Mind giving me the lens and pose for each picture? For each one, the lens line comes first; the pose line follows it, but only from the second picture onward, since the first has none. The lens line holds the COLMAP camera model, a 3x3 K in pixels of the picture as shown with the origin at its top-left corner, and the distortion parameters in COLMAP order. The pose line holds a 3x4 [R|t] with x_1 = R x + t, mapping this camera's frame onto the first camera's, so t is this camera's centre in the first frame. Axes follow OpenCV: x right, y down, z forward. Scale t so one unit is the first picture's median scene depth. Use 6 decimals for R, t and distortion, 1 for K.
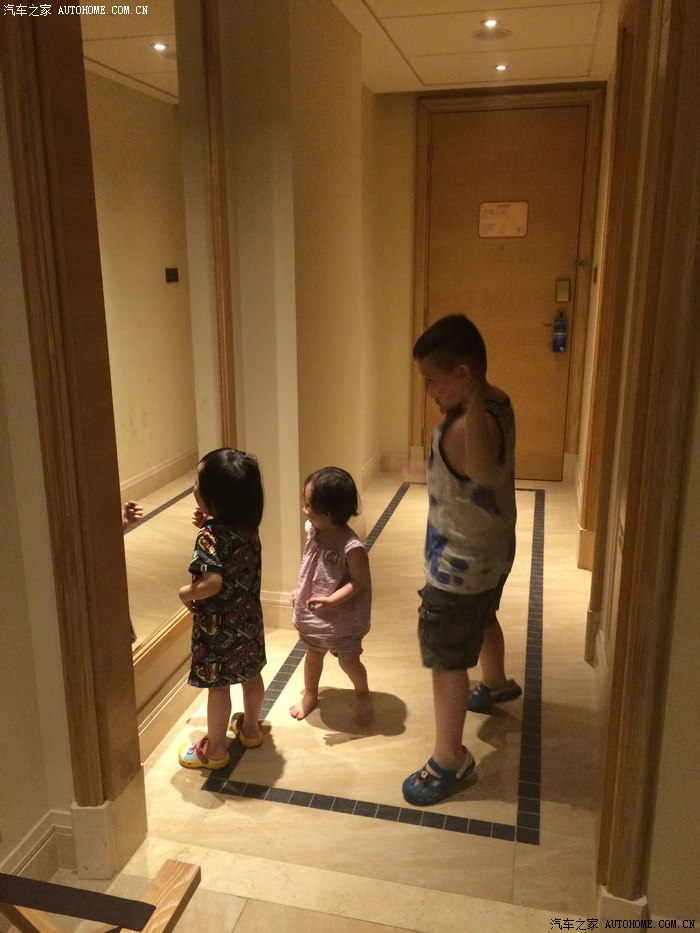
lens RADIAL K [[795.4, 0, 348.2], [0, 795.4, 468.5], [0, 0, 1]] dist [0.086998, -0.120201]
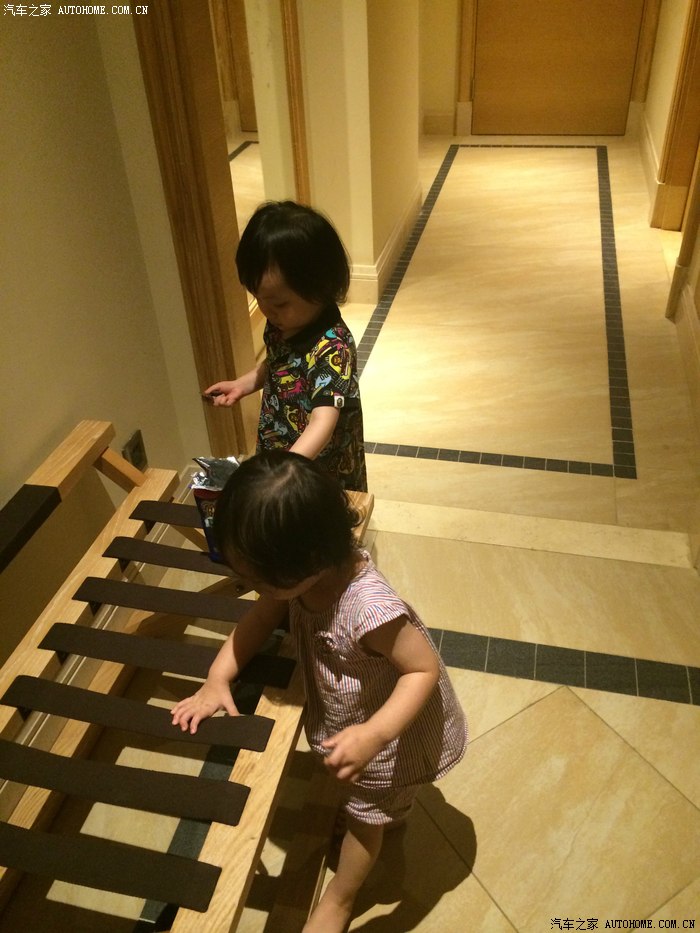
lens RADIAL K [[795.4, 0, 348.2], [0, 795.4, 468.5], [0, 0, 1]] dist [0.086998, -0.120201]
pose [[0.999081, -0.040334, -0.014474, -0.123032], [0.042828, 0.928459, 0.368958, 0.038567], [-0.001443, -0.369239, 0.929333, 0.008665]]
